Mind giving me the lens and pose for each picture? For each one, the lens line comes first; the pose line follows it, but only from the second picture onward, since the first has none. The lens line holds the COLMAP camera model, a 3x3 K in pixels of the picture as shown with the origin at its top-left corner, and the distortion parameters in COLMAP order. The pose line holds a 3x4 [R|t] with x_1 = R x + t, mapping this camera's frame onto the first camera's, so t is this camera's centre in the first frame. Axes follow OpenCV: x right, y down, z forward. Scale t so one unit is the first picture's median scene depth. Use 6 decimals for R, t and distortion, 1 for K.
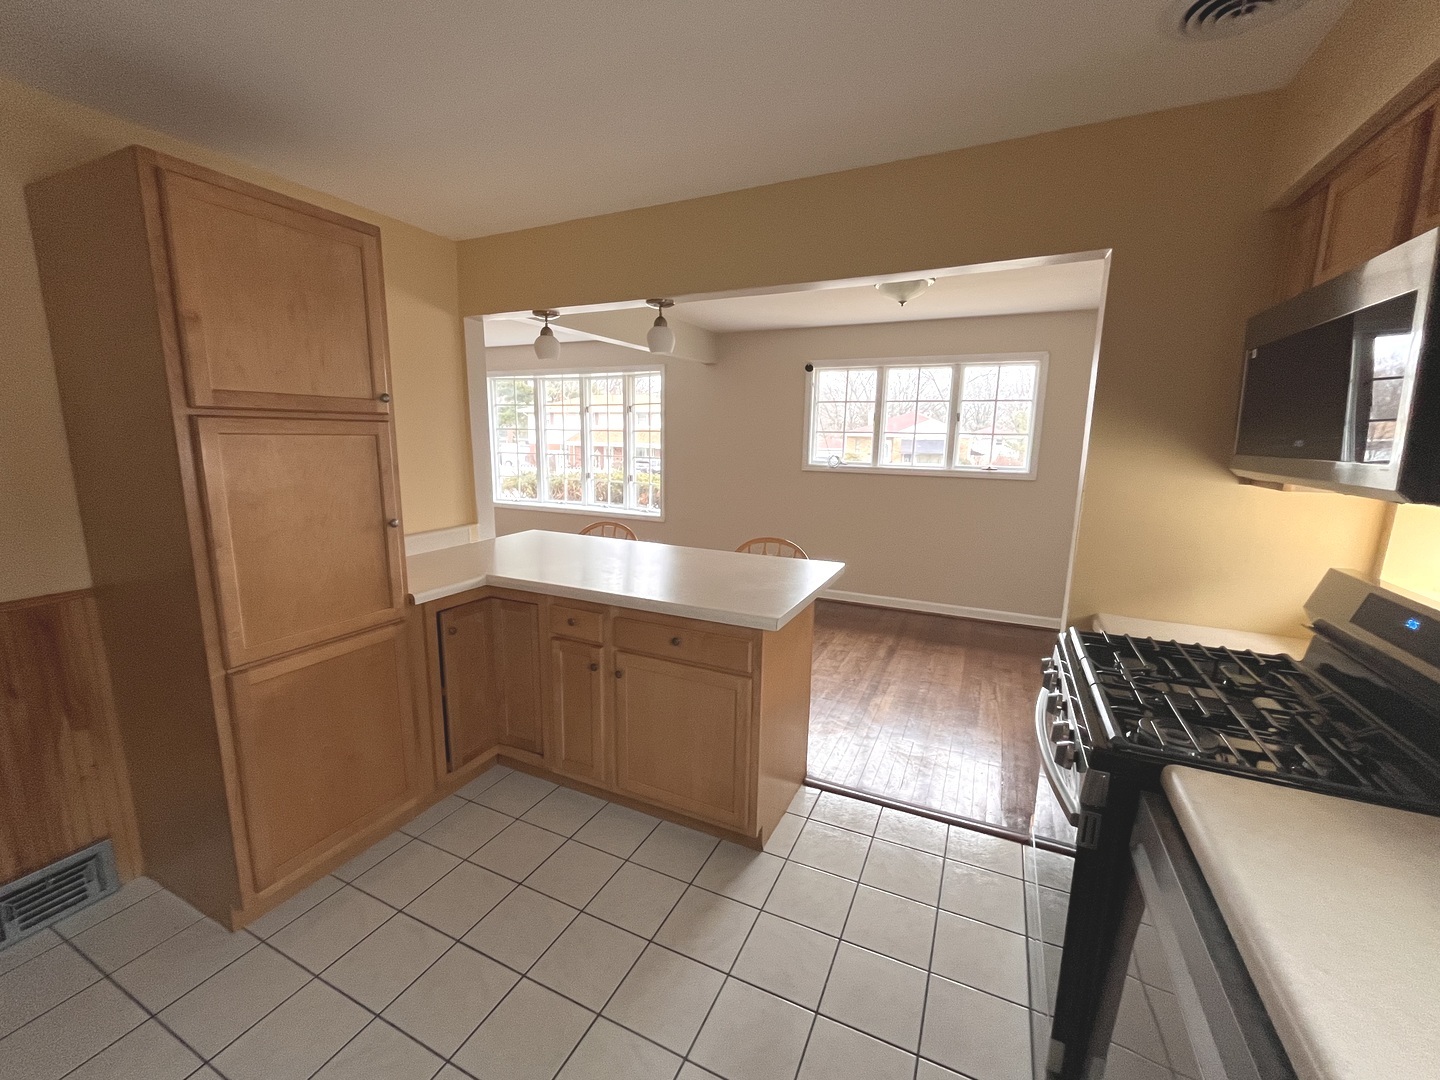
lens RADIAL K [[585.7, 0, 715.3], [0, 585.7, 546.6], [0, 0, 1]] dist [0.000023, -0.000076]
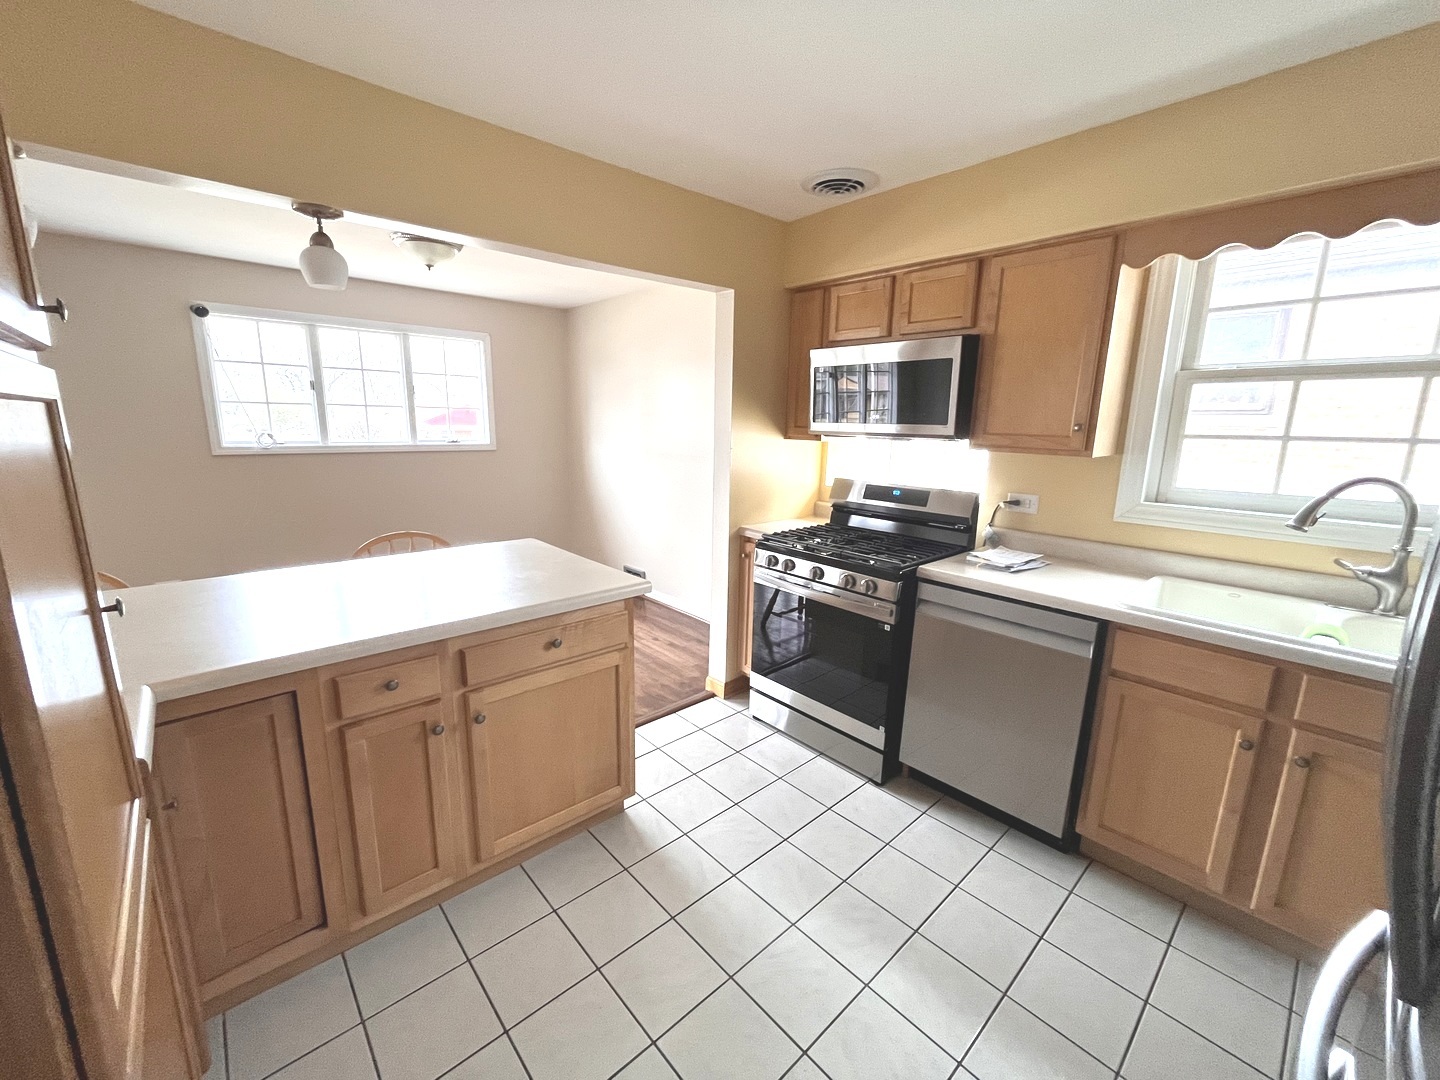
lens RADIAL K [[592.0, 0, 720.0], [0, 592.0, 540.0], [0, 0, 1]] dist [0.000631, 0.000012]
pose [[0.385821, -0.196000, 0.901513, -0.749402], [0.164196, 0.976160, 0.141958, -0.078013], [-0.907844, 0.093254, 0.408806, 0.387208]]
